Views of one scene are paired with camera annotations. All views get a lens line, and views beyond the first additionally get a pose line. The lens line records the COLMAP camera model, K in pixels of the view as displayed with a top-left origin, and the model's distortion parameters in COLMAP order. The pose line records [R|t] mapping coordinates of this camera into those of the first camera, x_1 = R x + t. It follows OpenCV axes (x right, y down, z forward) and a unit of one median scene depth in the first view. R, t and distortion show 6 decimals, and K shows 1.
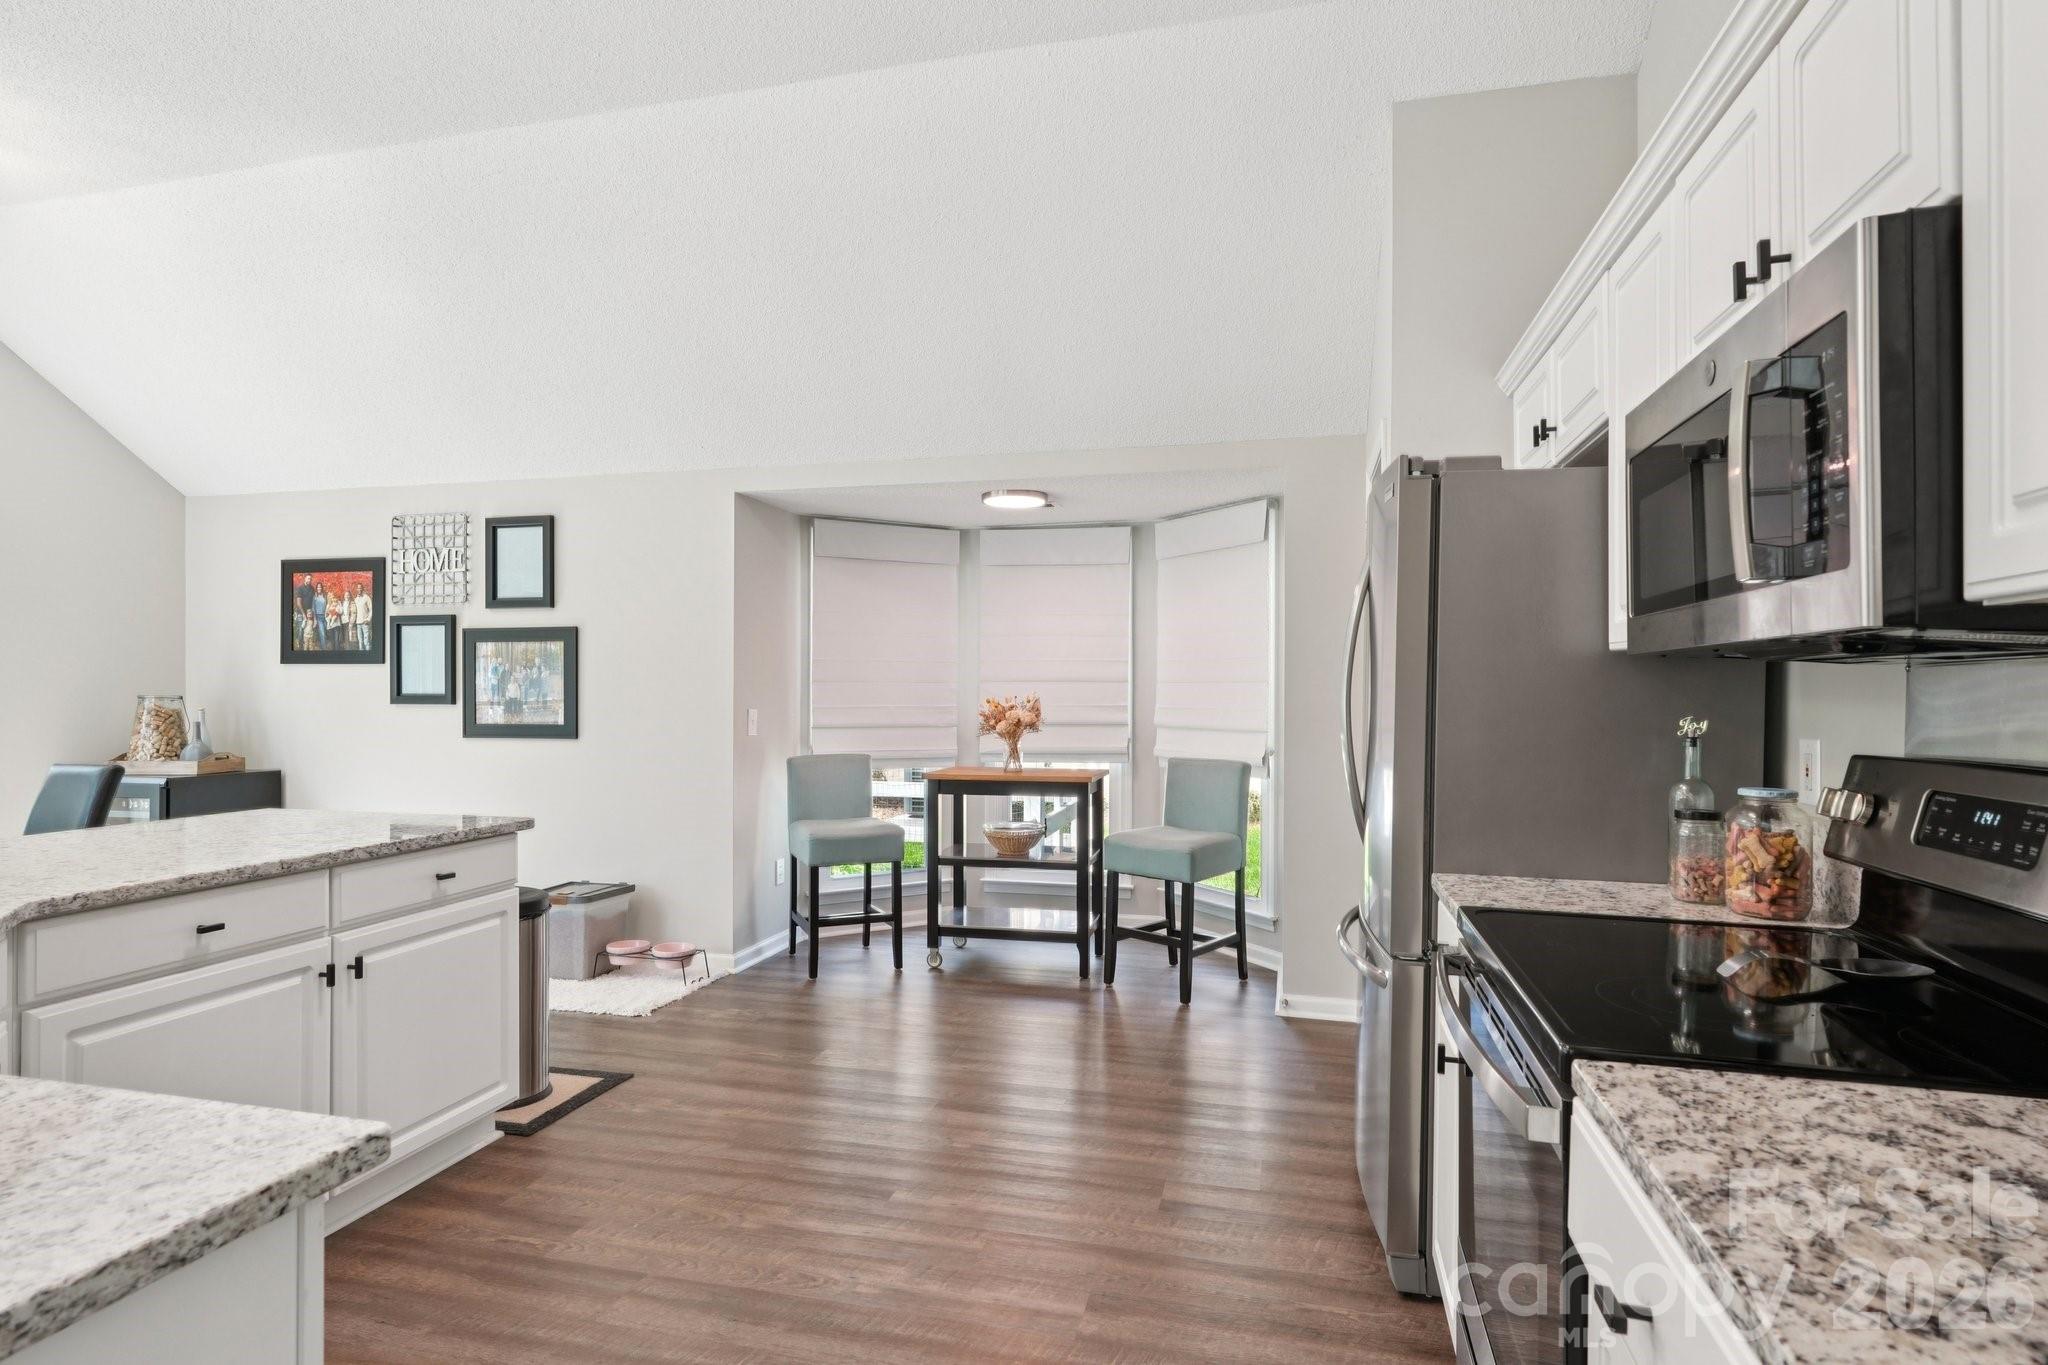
lens RADIAL K [[1077.7, 0, 1029.1], [0, 1077.7, 682.3], [0, 0, 1]] dist [0.006340, -0.001905]
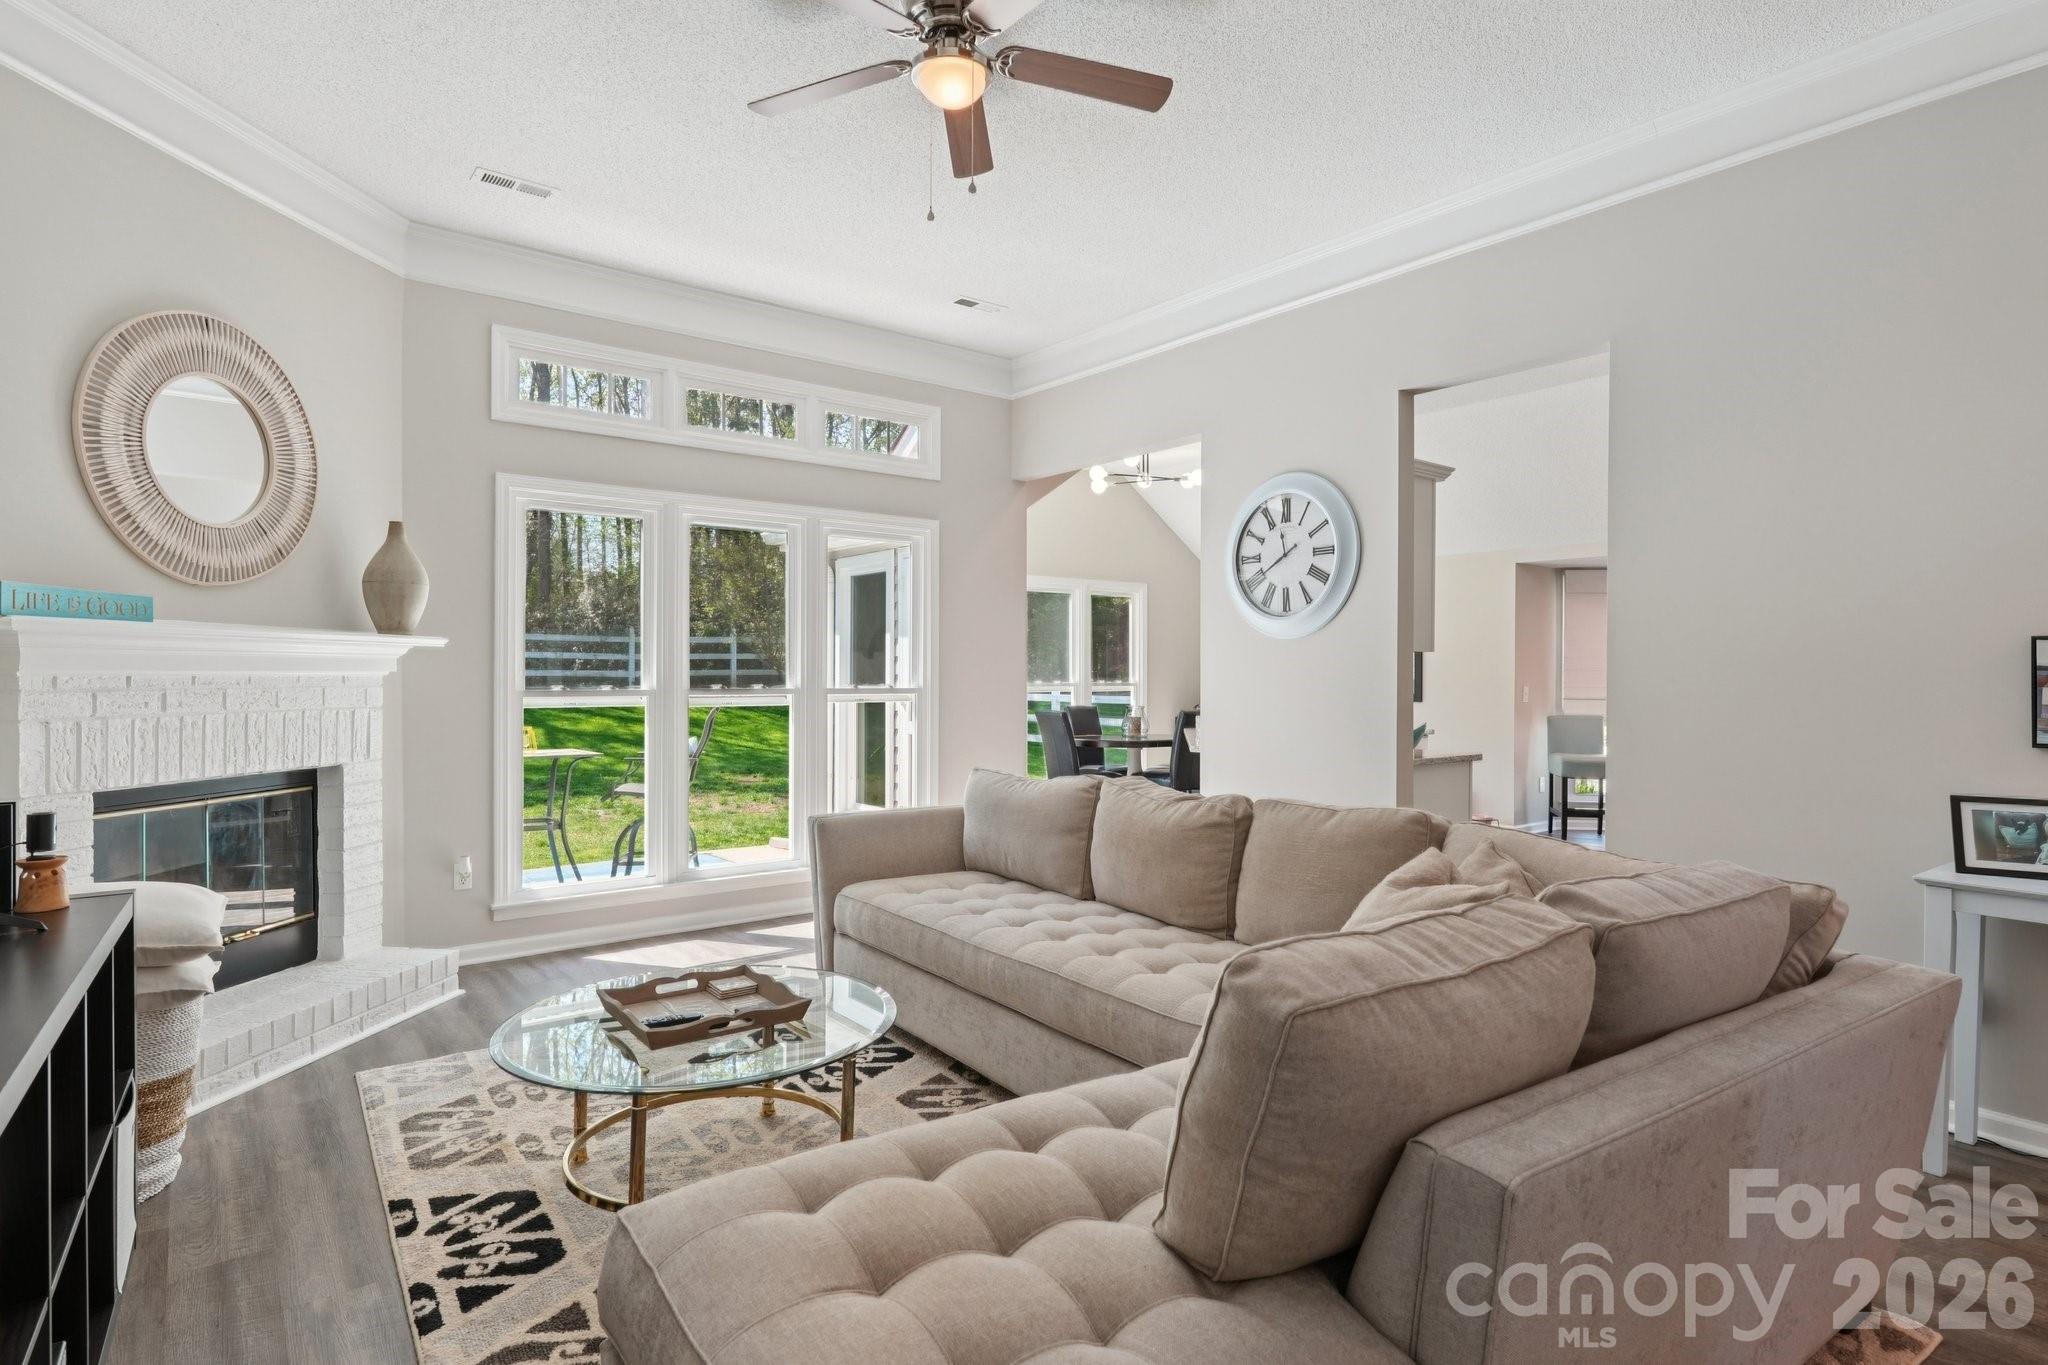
lens RADIAL K [[1077.7, 0, 1019.5], [0, 1077.7, 675.5], [0, 0, 1]] dist [0.006340, -0.001905]
pose [[0.780118, 0.004815, -0.625614, 0.193295], [-0.001050, 0.999979, 0.006387, -0.003690], [0.625632, -0.004325, 0.780107, -0.860616]]
